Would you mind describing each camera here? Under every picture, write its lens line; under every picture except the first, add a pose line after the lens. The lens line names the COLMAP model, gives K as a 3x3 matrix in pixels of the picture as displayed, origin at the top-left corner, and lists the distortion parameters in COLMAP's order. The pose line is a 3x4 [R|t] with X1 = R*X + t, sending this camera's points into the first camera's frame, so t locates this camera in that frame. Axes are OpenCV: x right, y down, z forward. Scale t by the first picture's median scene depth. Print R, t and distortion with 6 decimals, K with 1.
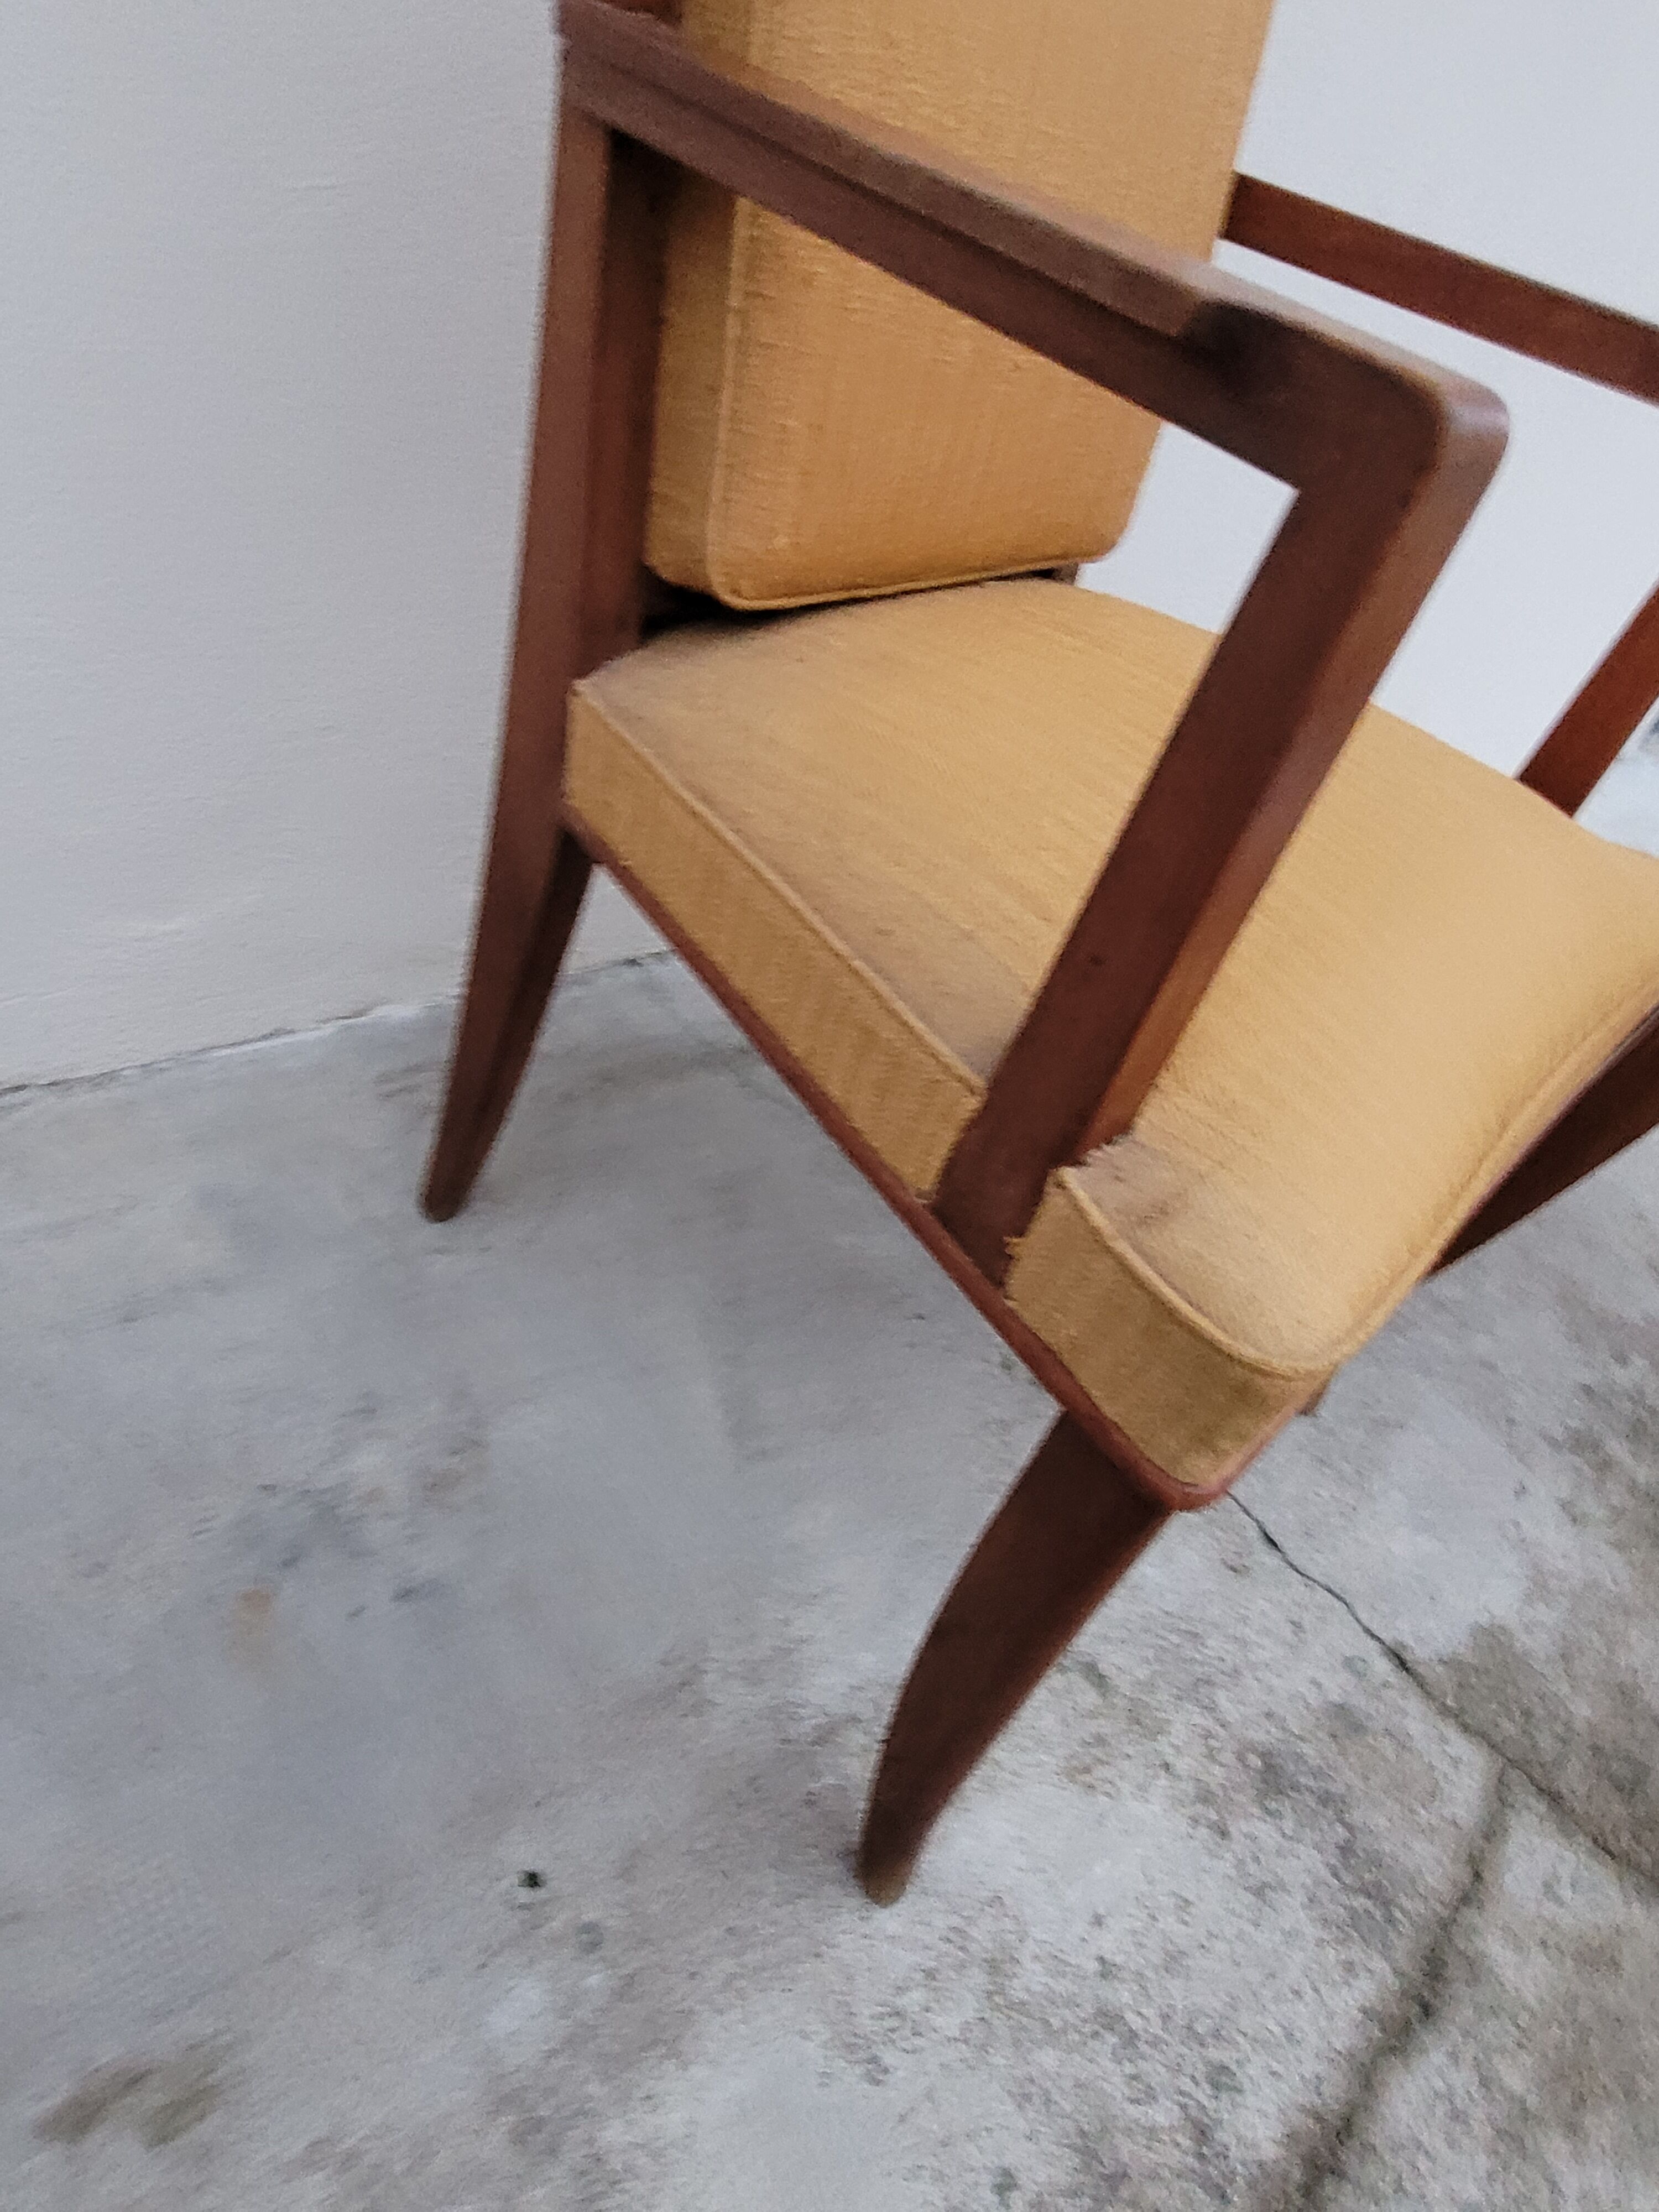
lens RADIAL K [[1281.8, 0, 785.5], [0, 1281.8, 1122.3], [0, 0, 1]] dist [0.008927, -0.009156]
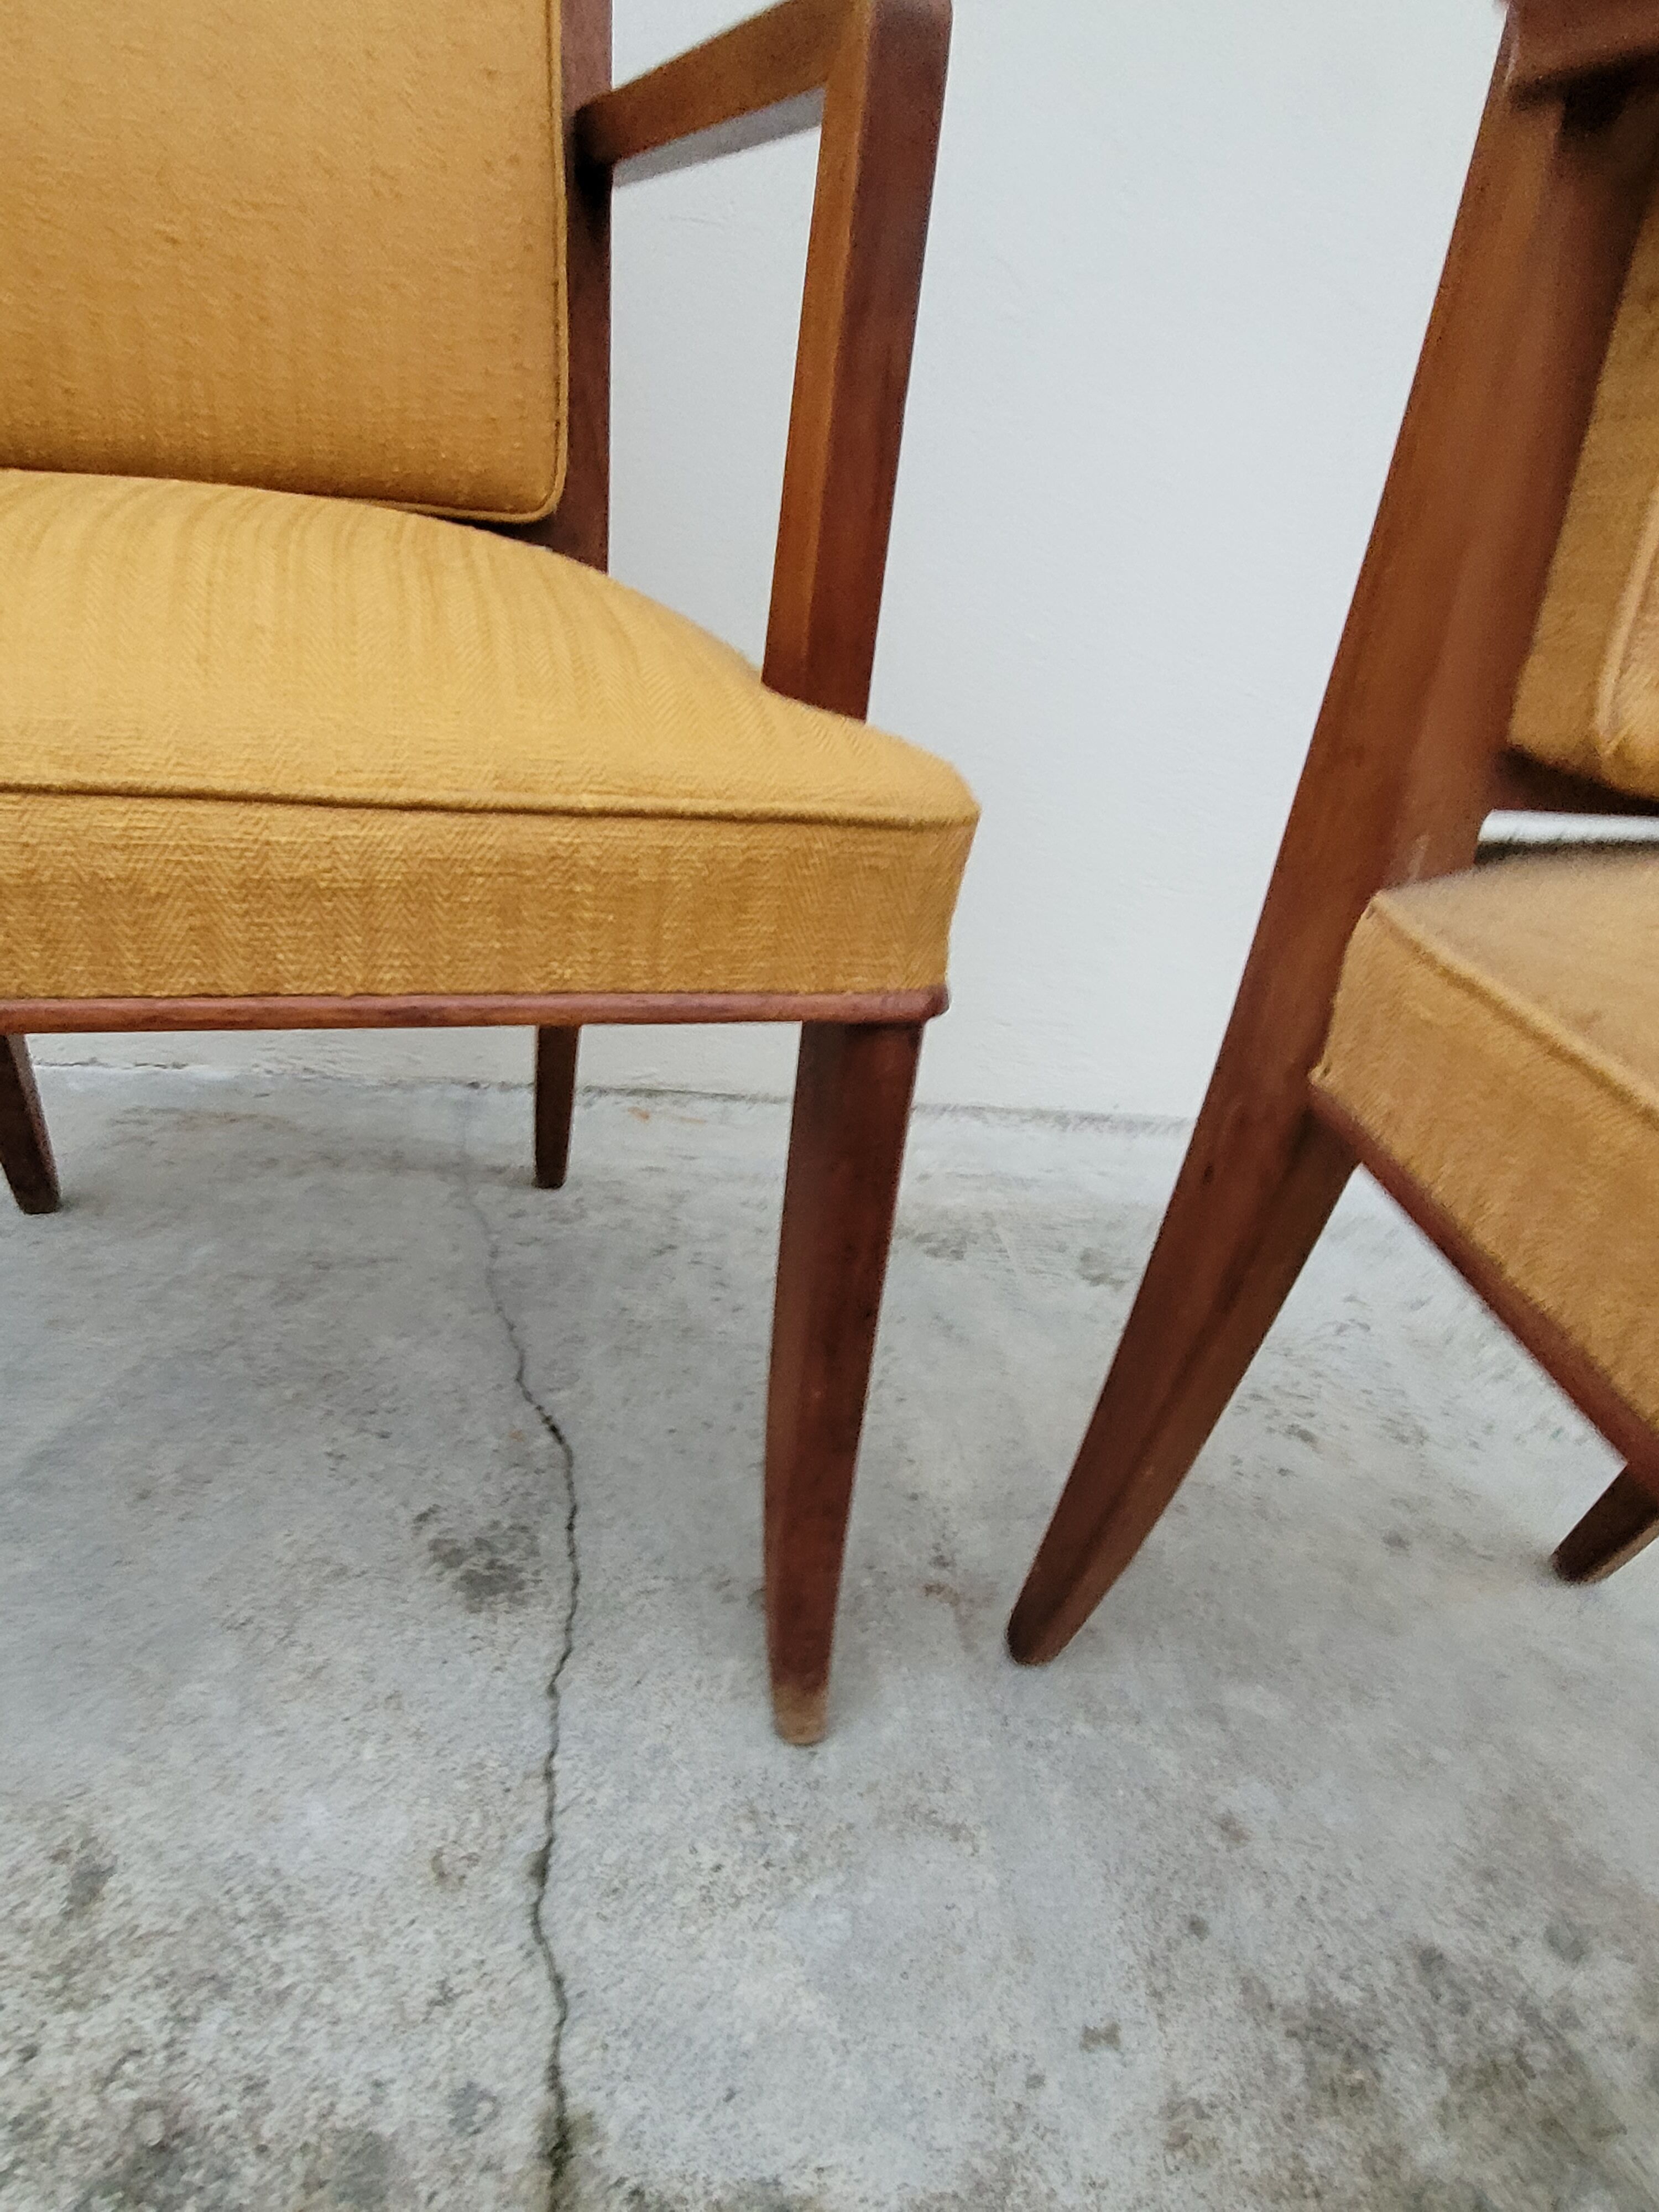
lens RADIAL K [[1281.8, 0, 785.5], [0, 1281.8, 1122.3], [0, 0, 1]] dist [0.008927, -0.009156]
pose [[0.861306, 0.113552, -0.495235, 0.829433], [-0.266970, 0.930453, -0.250968, 0.124263], [0.432295, 0.348374, 0.831719, 0.444410]]
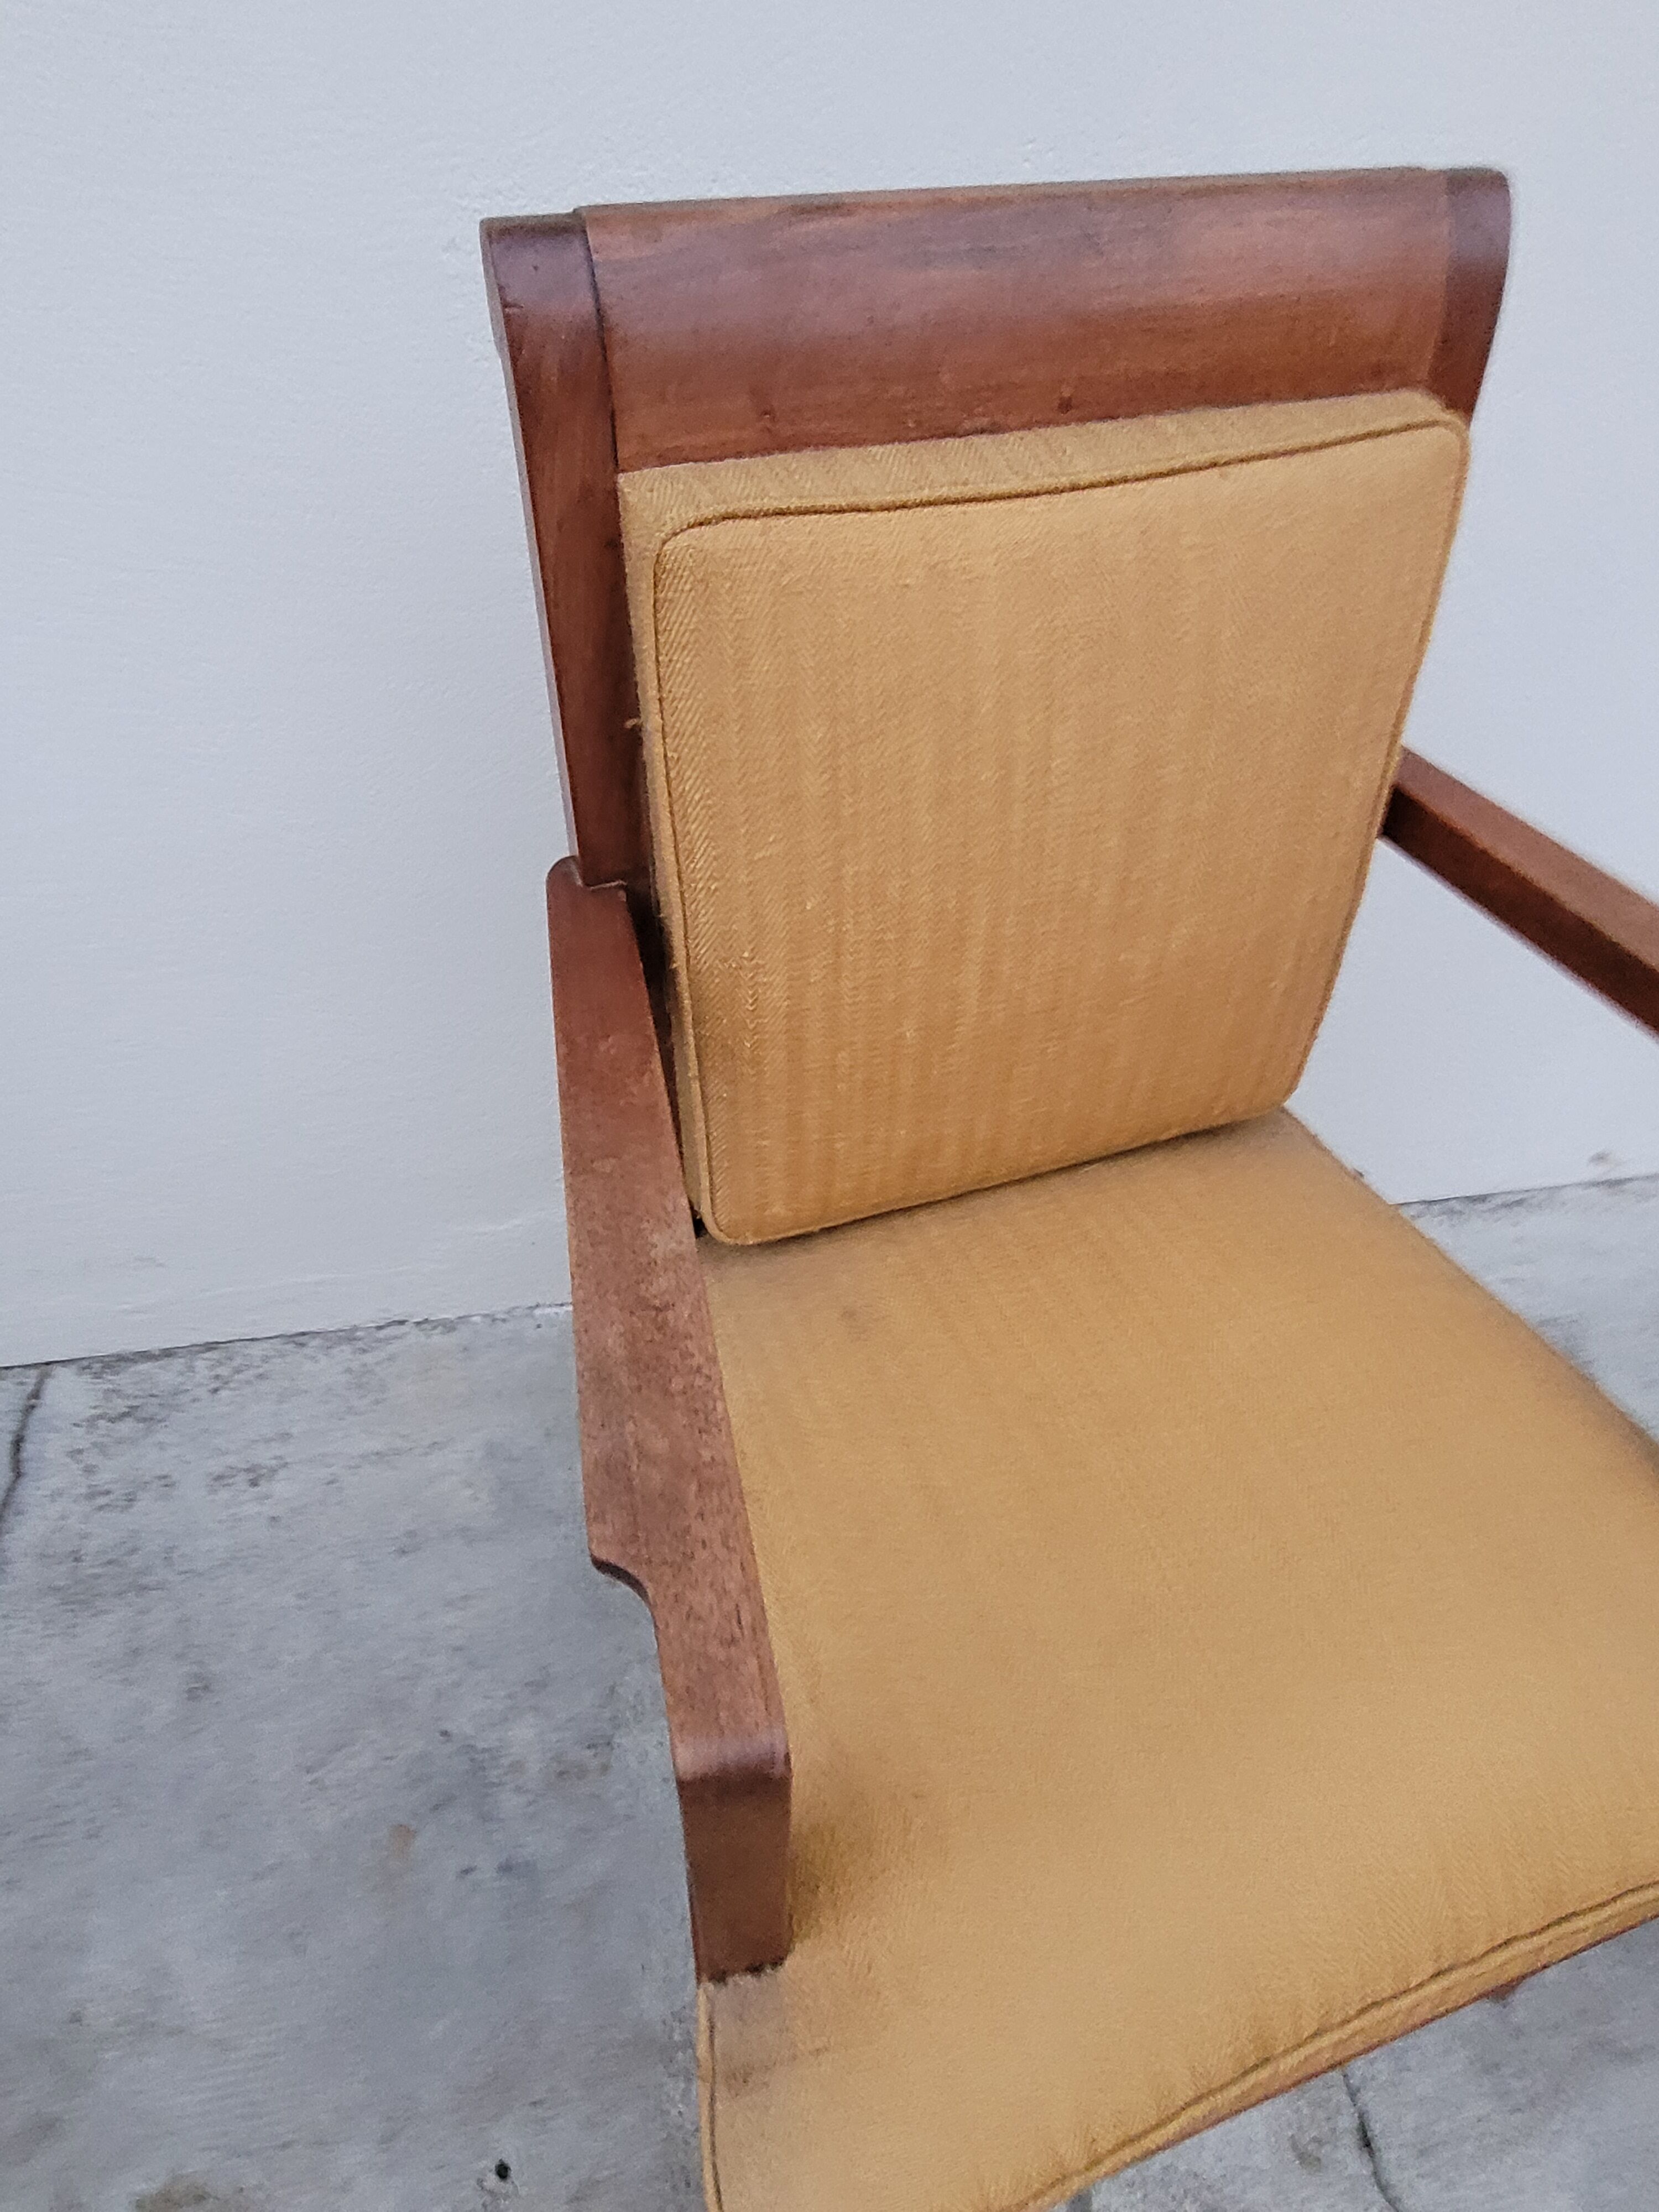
lens RADIAL K [[1260.4, 0, 777.2], [0, 1260.4, 1118.0], [0, 0, 1]] dist [-0.011125, -0.000365]
pose [[0.878417, 0.168668, -0.447141, 0.314084], [-0.158517, 0.985511, 0.060340, -0.410199], [0.450840, 0.017876, 0.892426, 0.017817]]
